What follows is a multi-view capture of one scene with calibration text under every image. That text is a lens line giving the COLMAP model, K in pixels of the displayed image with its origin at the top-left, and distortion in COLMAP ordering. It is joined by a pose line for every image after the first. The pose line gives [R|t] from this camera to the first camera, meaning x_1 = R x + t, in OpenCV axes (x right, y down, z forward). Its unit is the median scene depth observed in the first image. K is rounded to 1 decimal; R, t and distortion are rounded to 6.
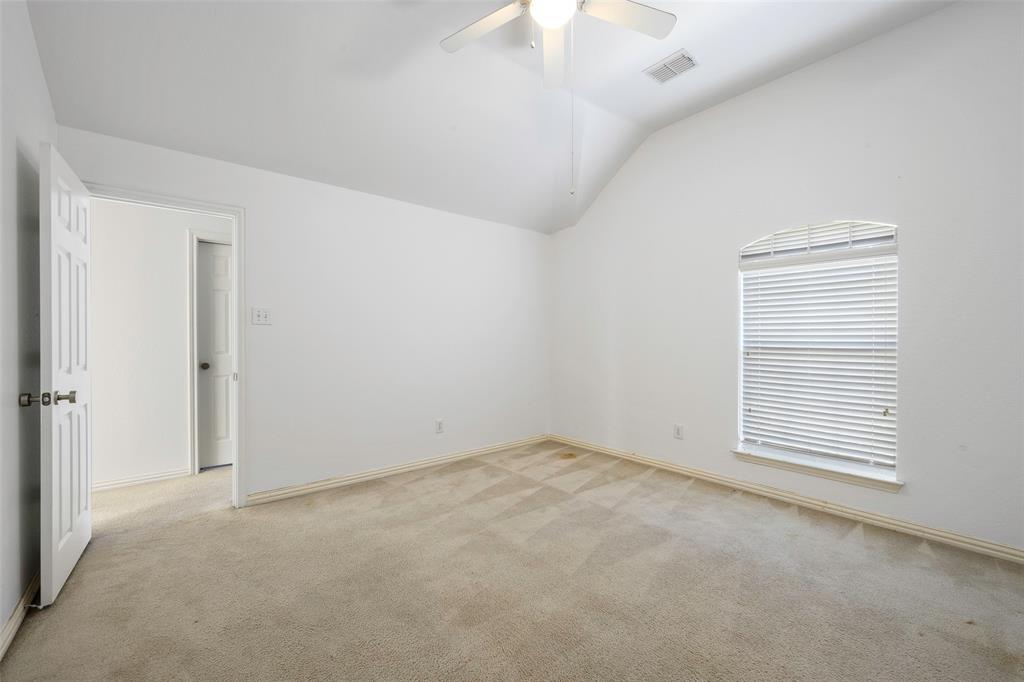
lens RADIAL K [[405.1, 0, 505.3], [0, 405.1, 338.4], [0, 0, 1]] dist [0.000446, 0.000023]
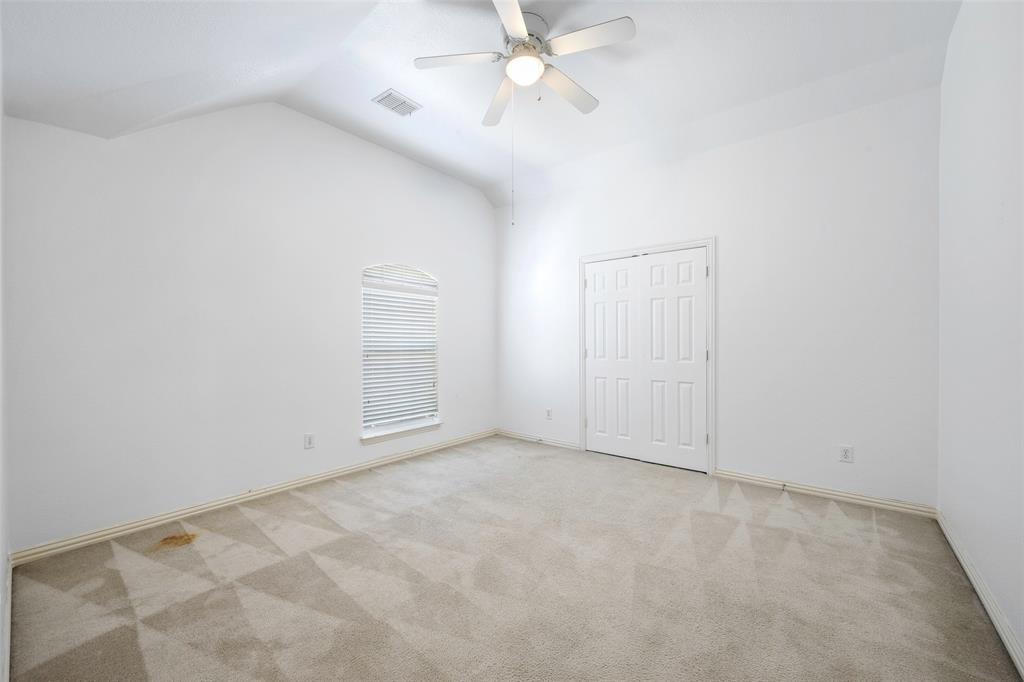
lens RADIAL K [[405.1, 0, 505.3], [0, 405.1, 338.4], [0, 0, 1]] dist [0.000446, 0.000023]
pose [[-0.183904, 0.011307, 0.982879, -0.672211], [0.004488, 0.999933, -0.010663, 0.000564], [-0.982934, 0.002450, -0.183943, 0.807795]]
